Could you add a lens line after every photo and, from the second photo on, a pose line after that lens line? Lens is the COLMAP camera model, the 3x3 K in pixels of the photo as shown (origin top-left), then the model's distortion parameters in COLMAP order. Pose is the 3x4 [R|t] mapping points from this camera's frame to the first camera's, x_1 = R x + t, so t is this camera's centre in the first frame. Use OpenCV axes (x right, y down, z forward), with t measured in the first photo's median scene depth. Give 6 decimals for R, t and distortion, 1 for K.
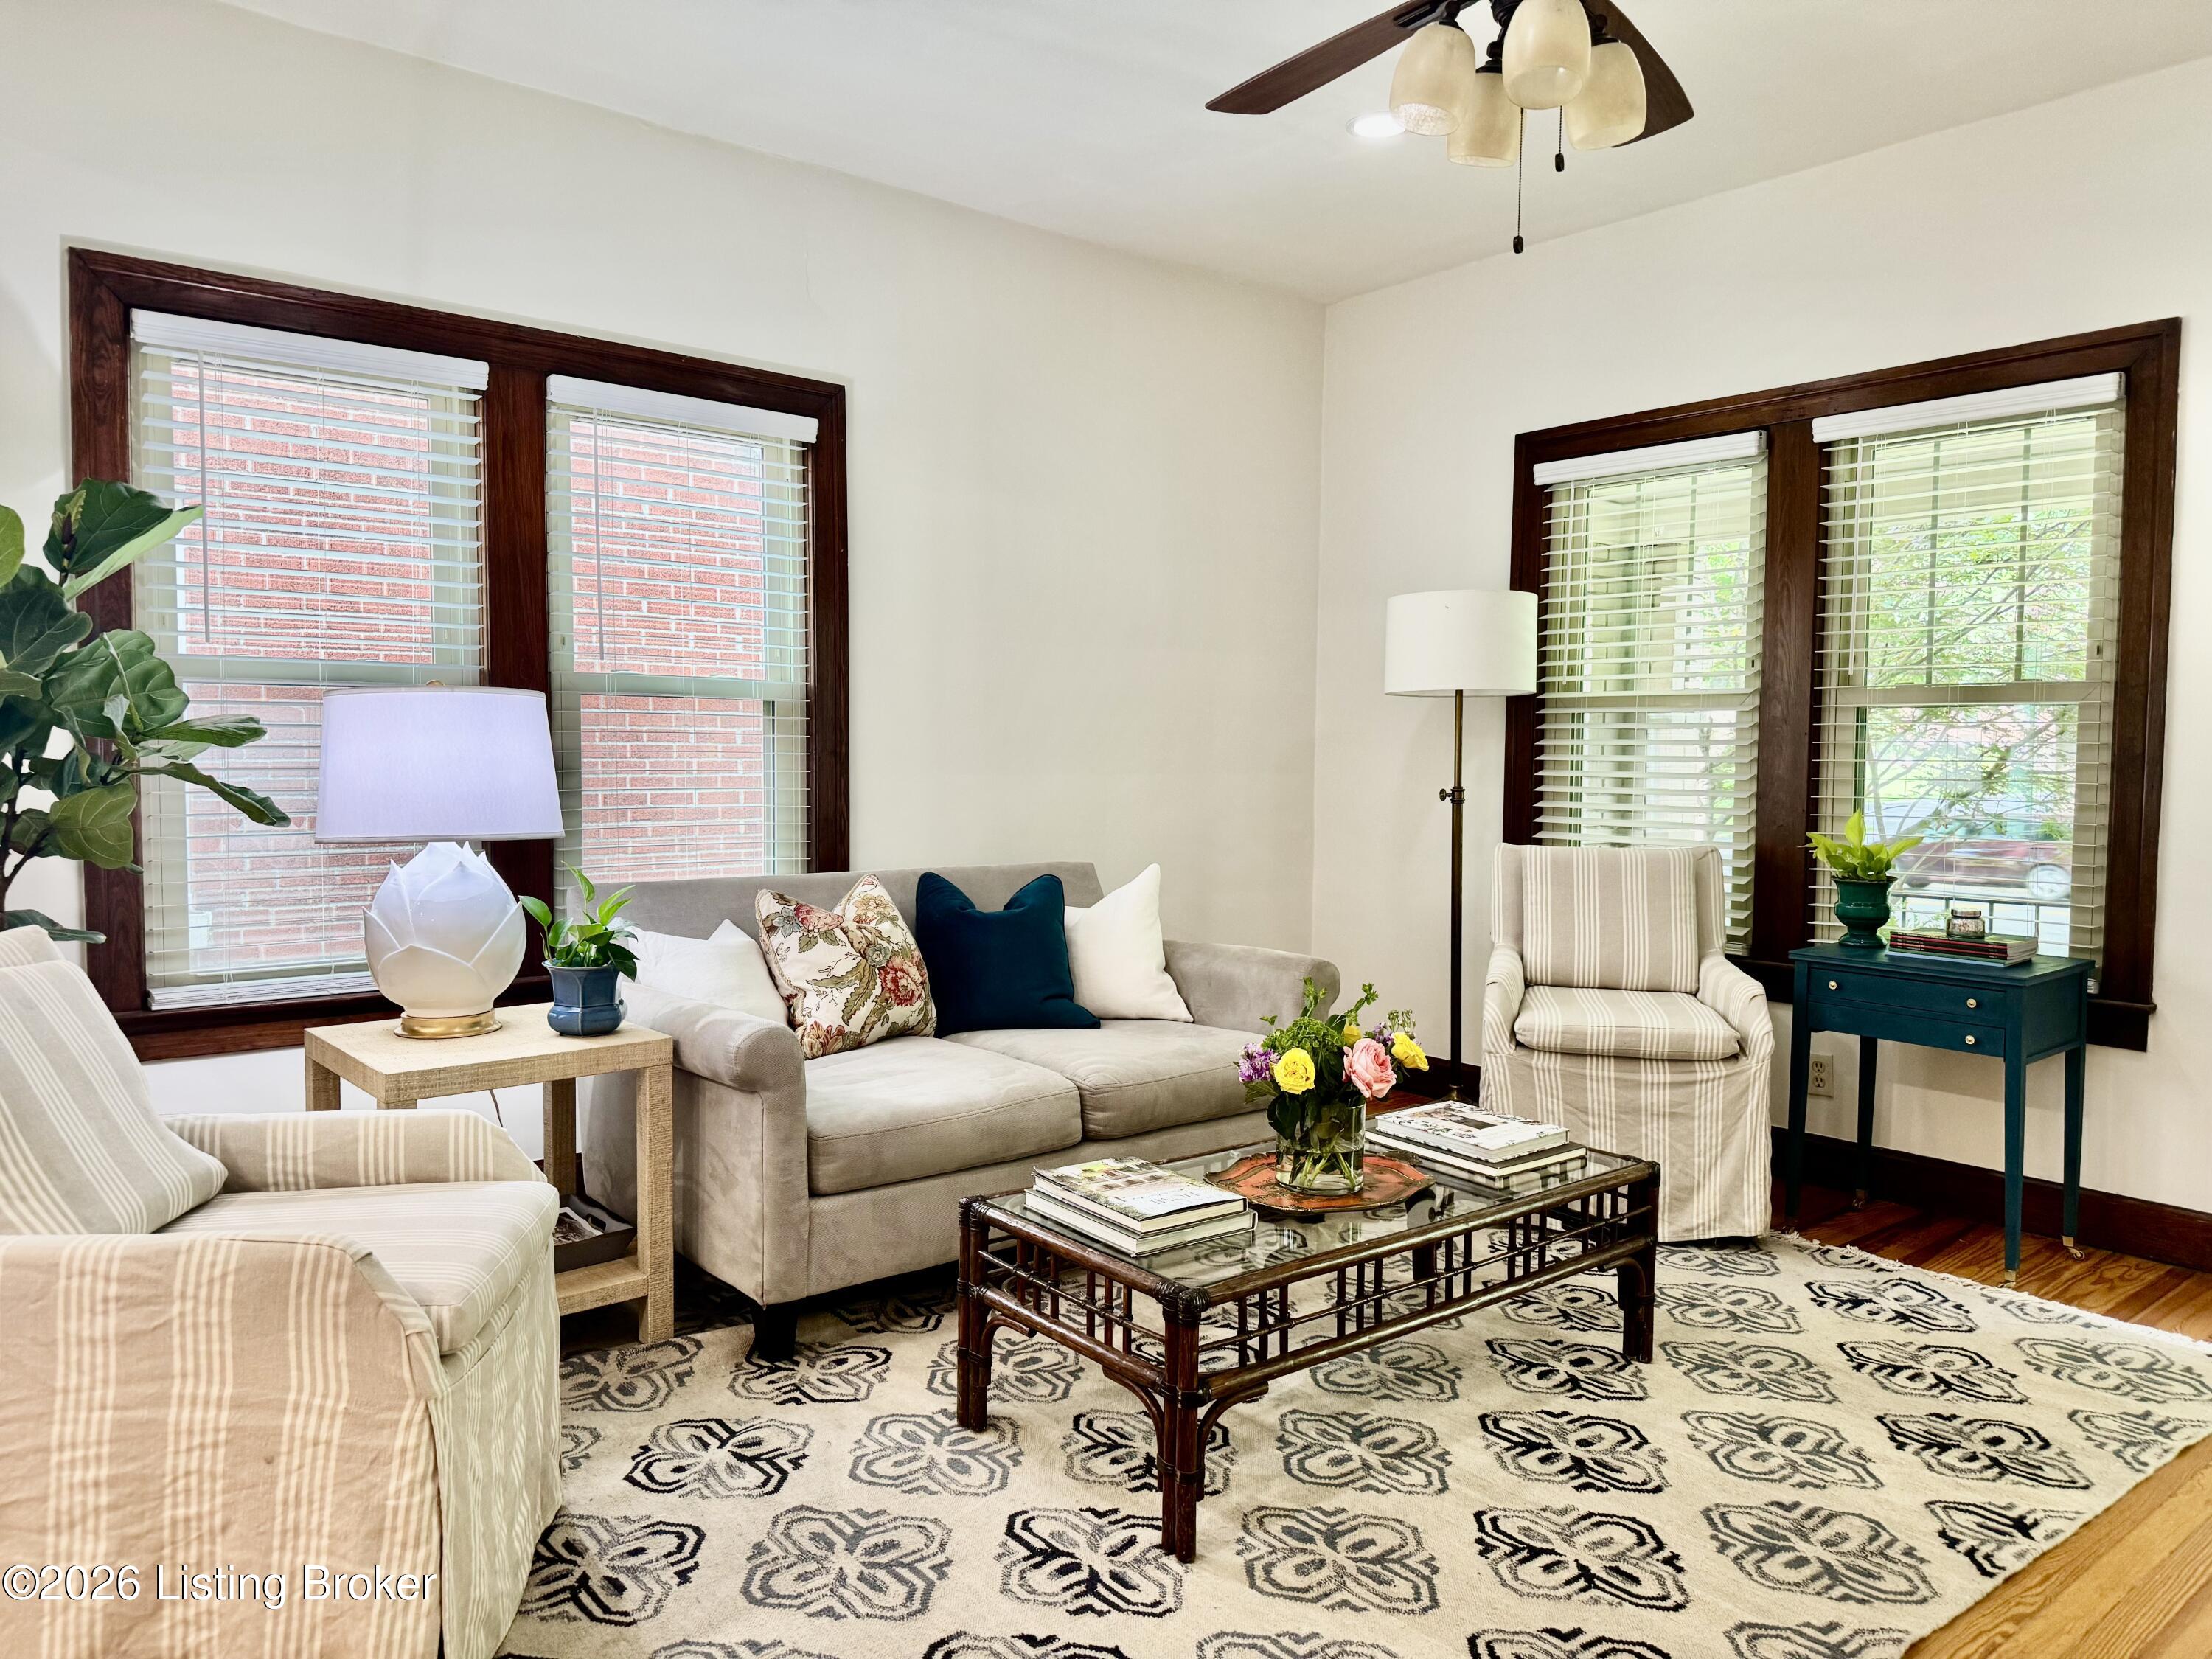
lens RADIAL K [[1566.1, 0, 1102.4], [0, 1566.1, 823.4], [0, 0, 1]] dist [0.057882, -0.069582]
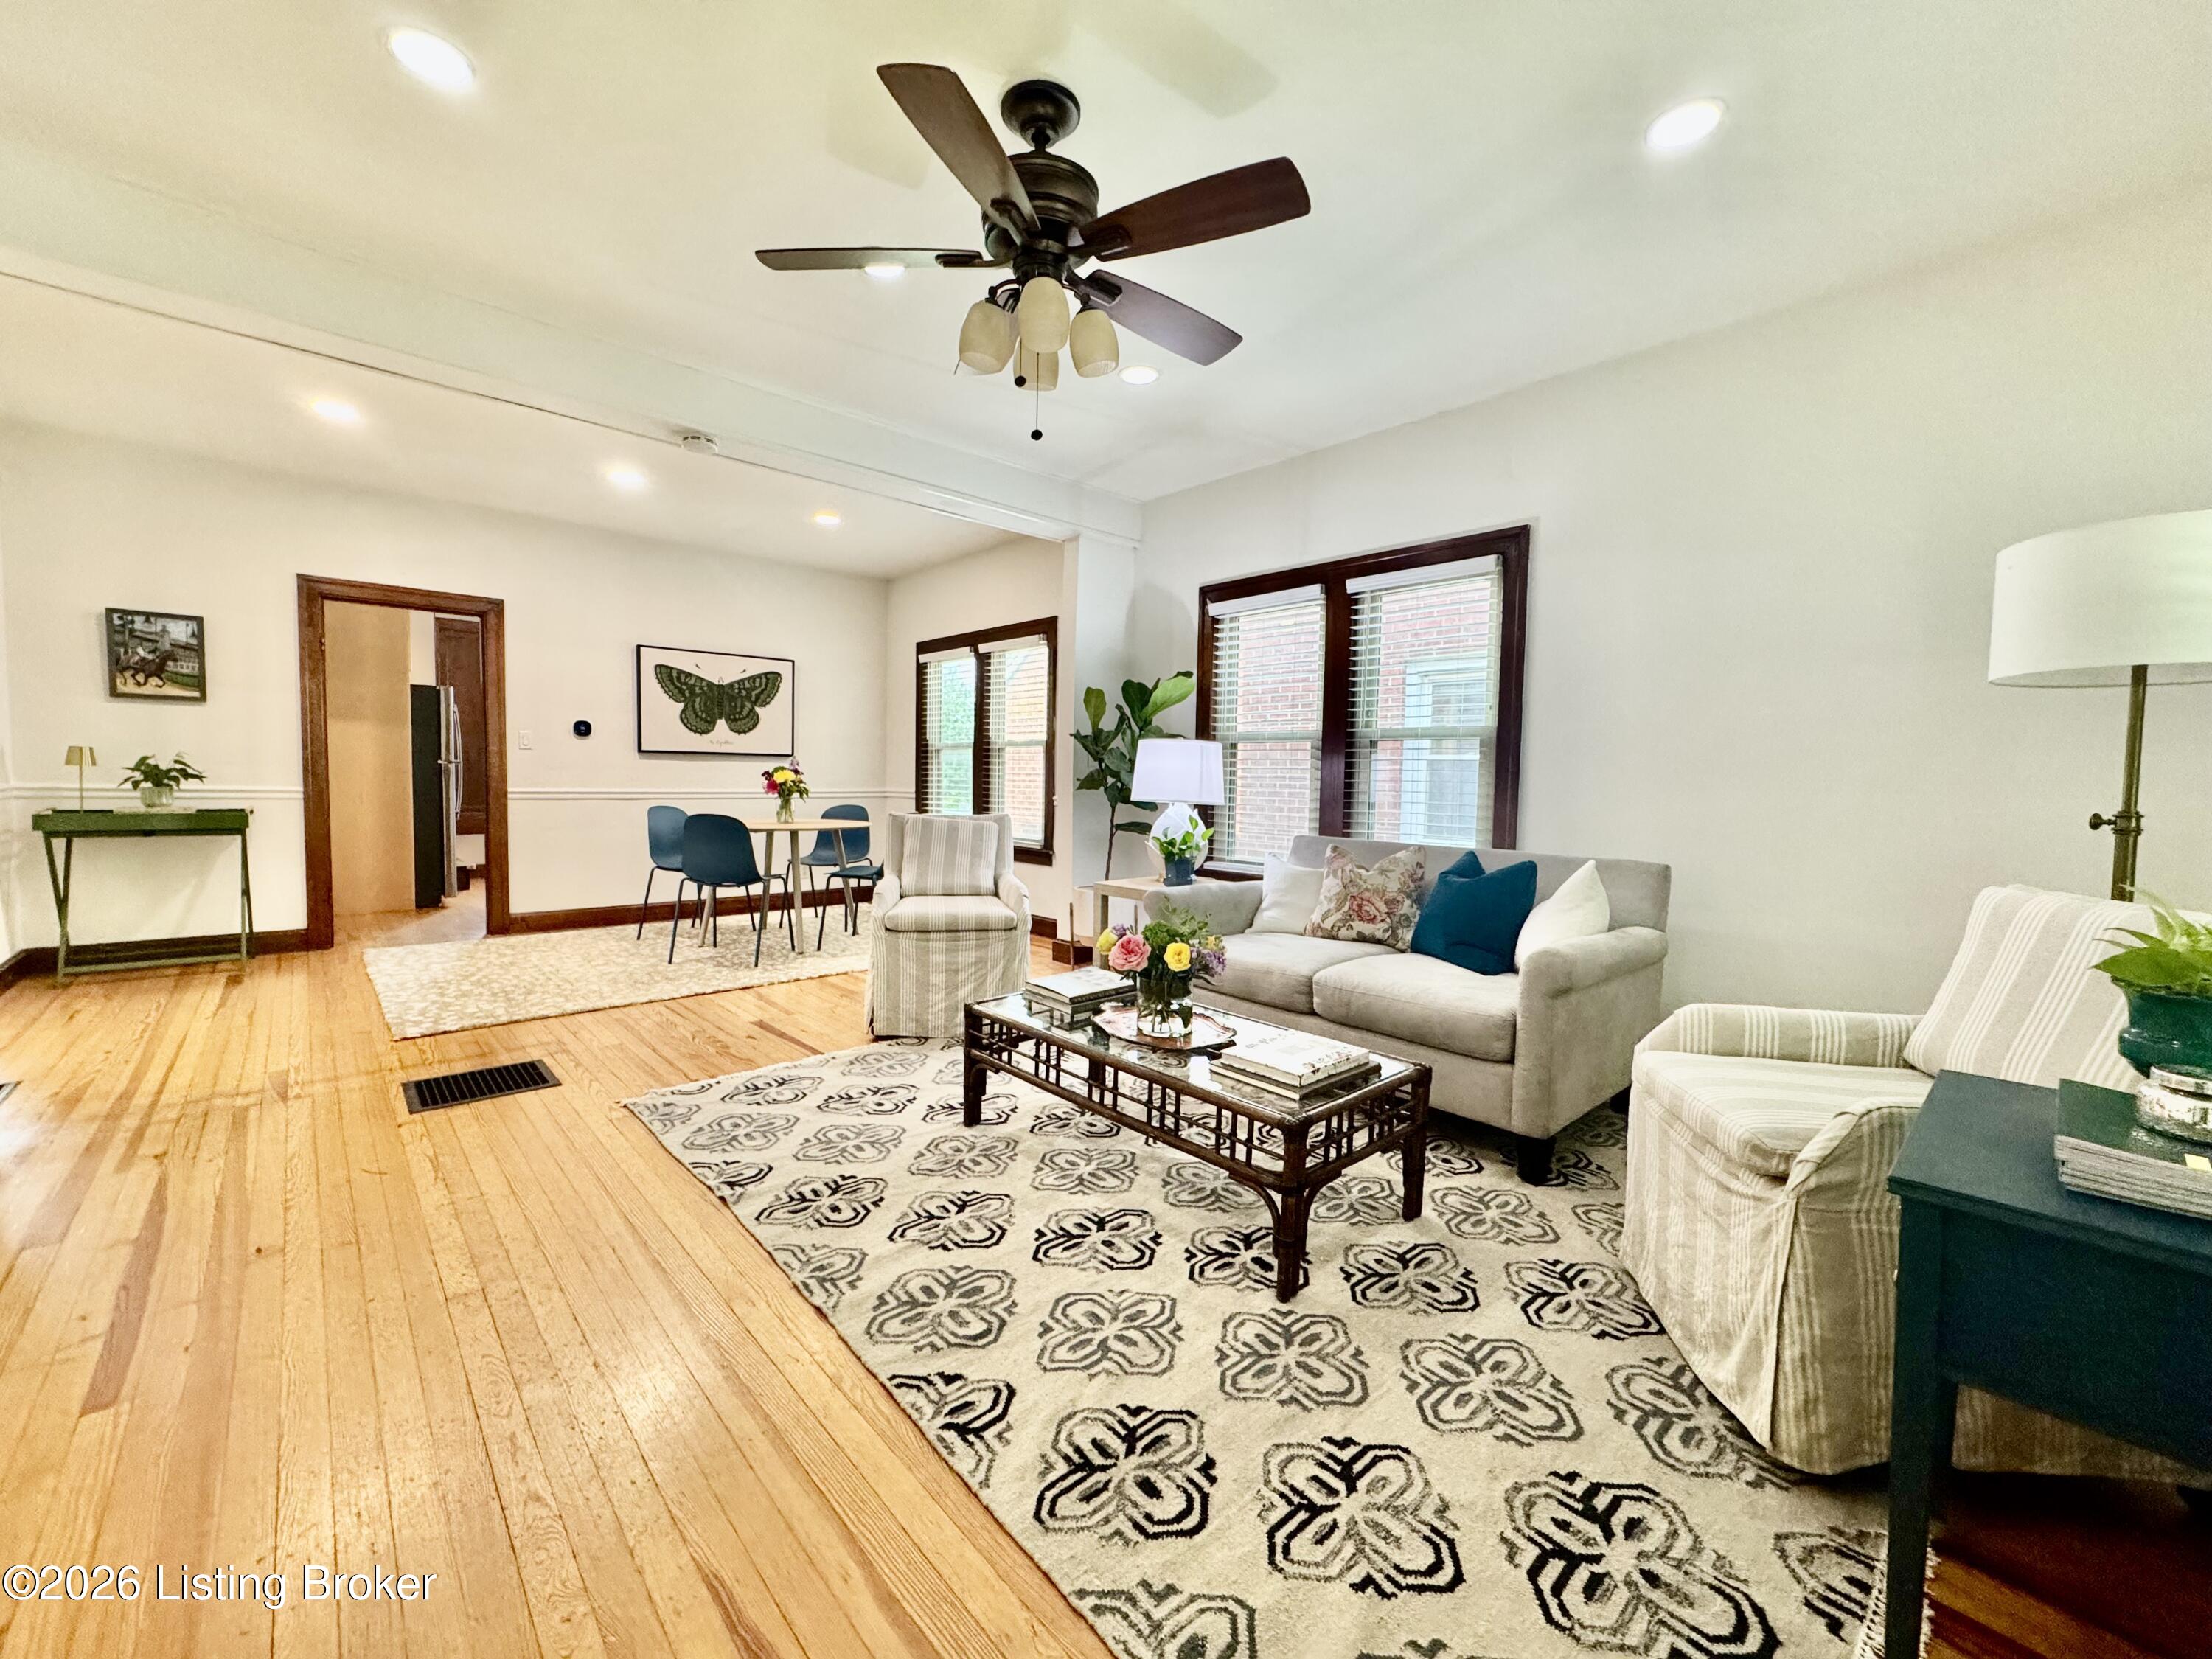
lens RADIAL K [[874.2, 0, 1106.0], [0, 874.2, 829.5], [0, 0, 1]] dist [-0.001023, 0.000070]
pose [[0.046476, 0.052648, -0.997531, 0.949822], [-0.065344, 0.996631, 0.049556, -0.007958], [0.996780, 0.062880, 0.049759, 0.846033]]
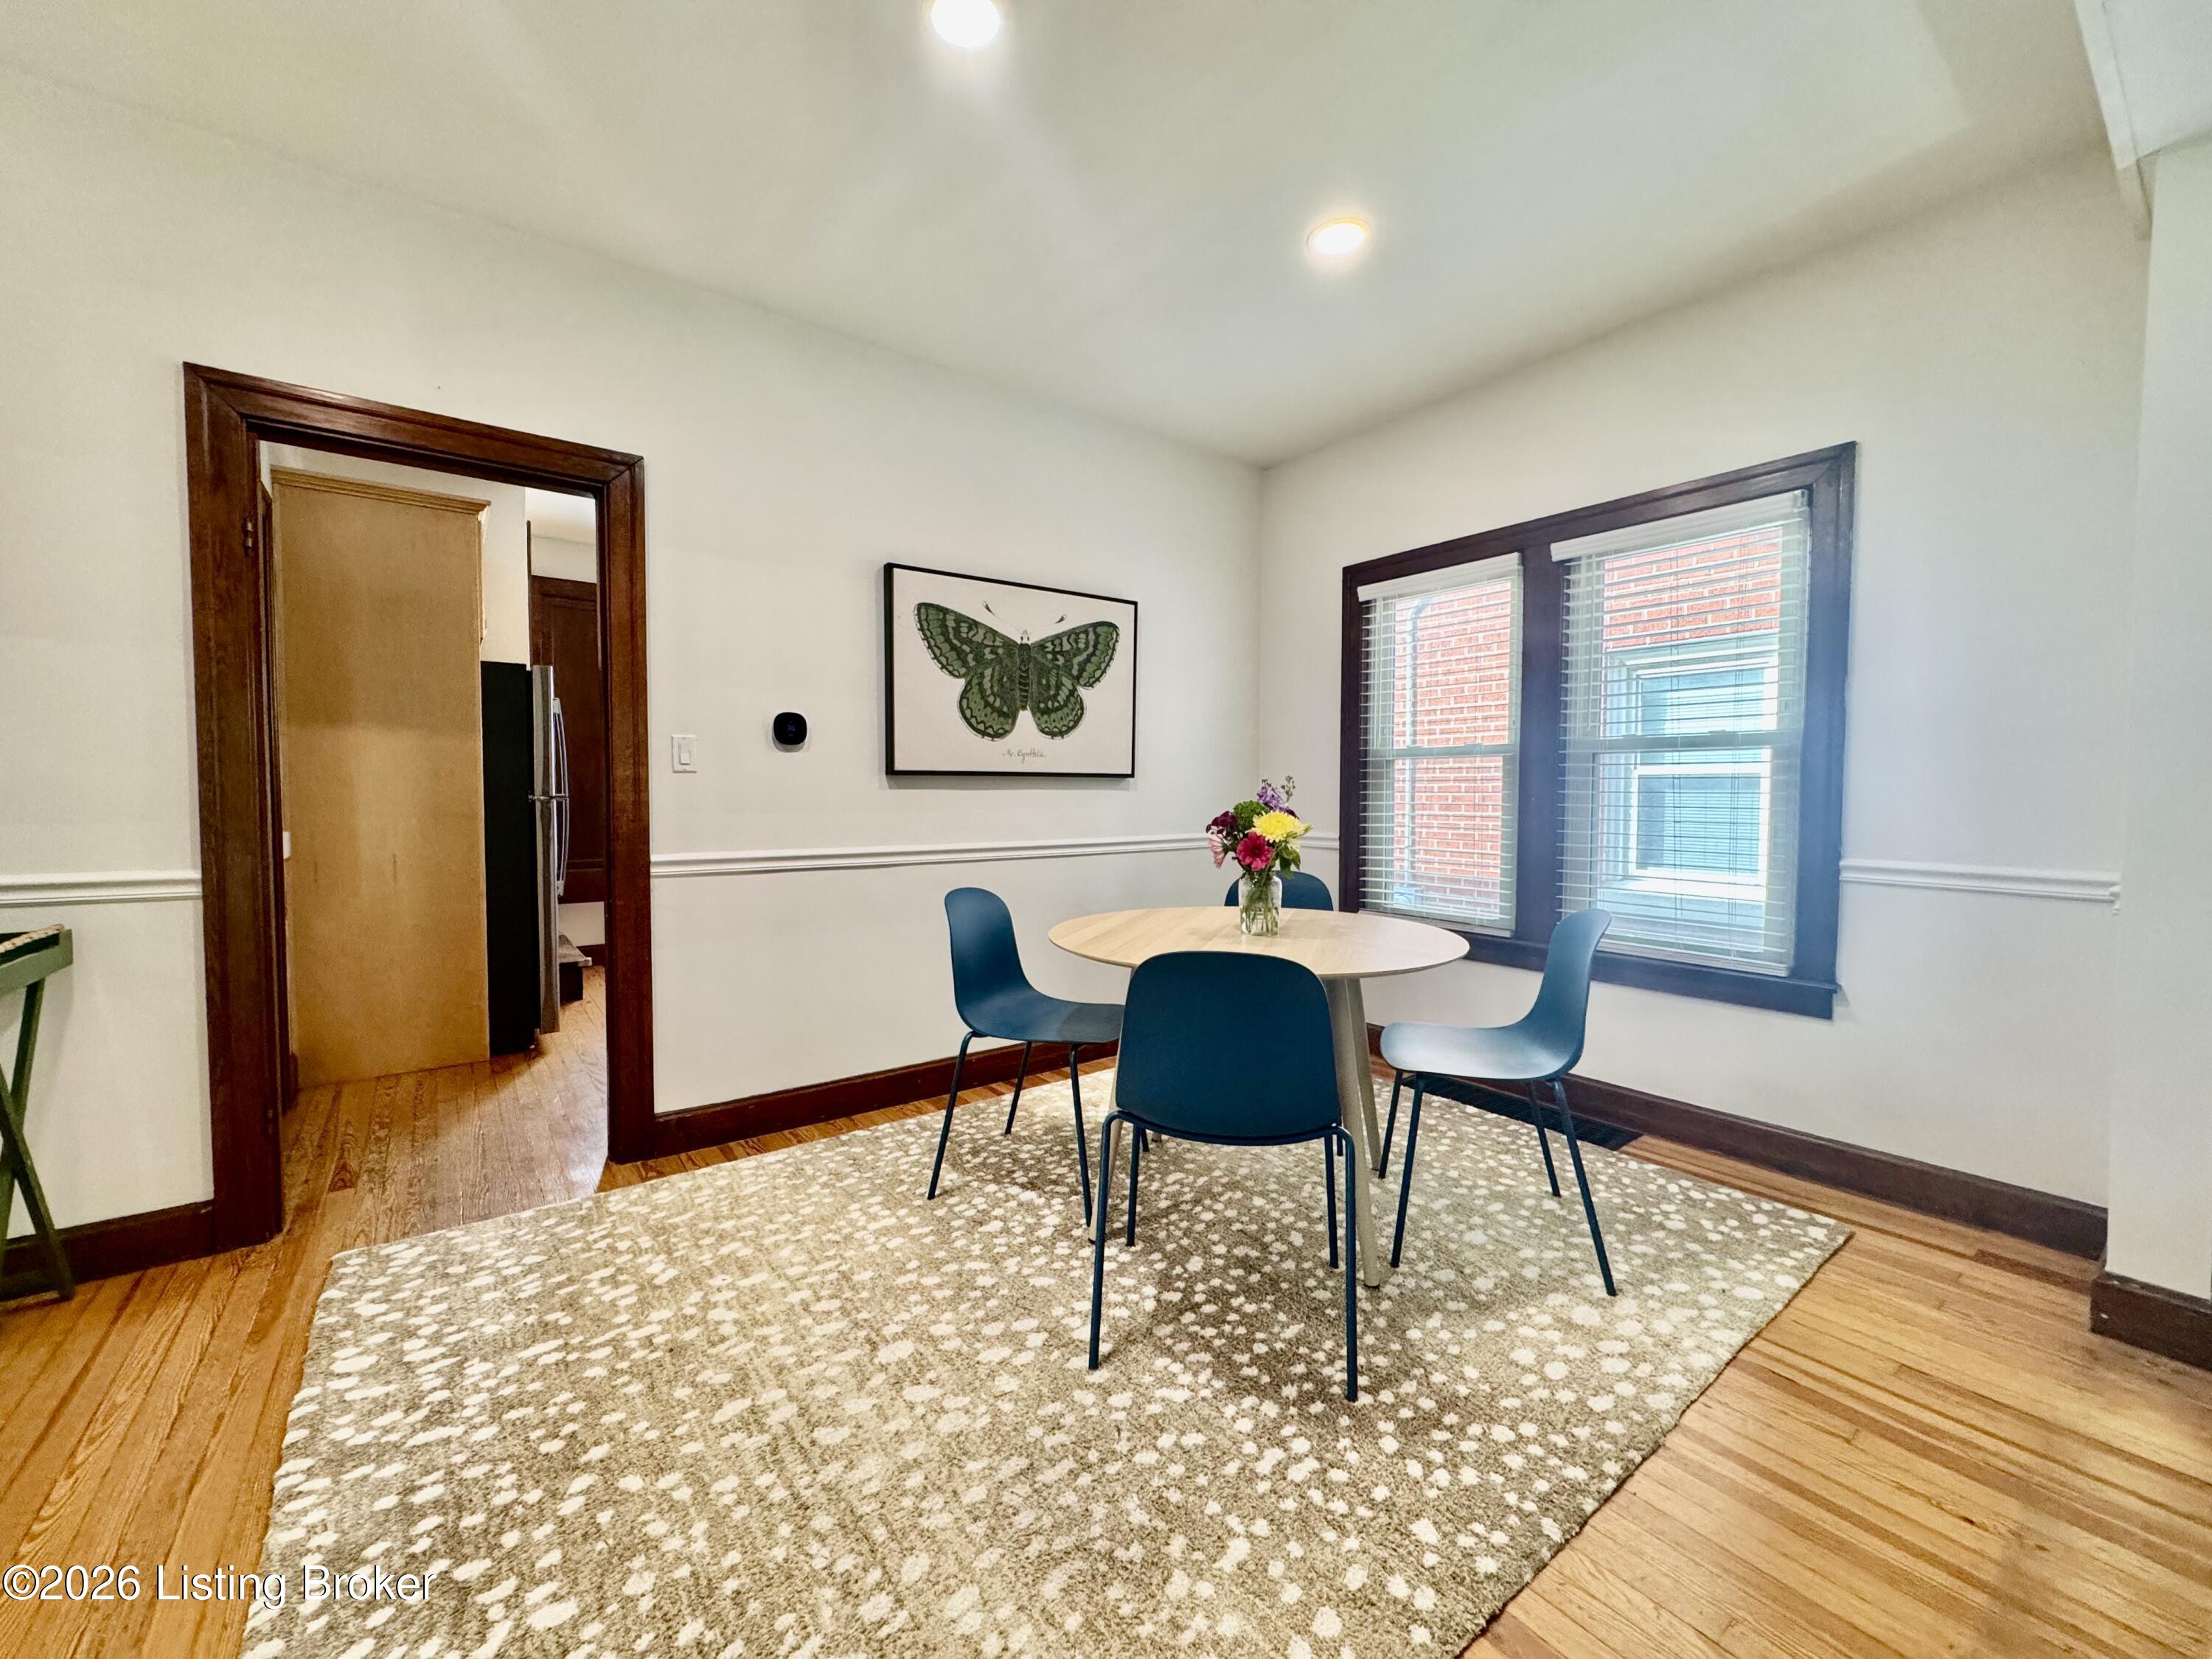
lens RADIAL K [[874.2, 0, 1106.0], [0, 874.2, 829.5], [0, 0, 1]] dist [-0.001023, 0.000070]
pose [[-0.047424, 0.035764, -0.998234, -0.145073], [-0.051033, 0.997967, 0.038179, -0.003093], [0.997570, 0.052753, -0.045502, 0.139537]]
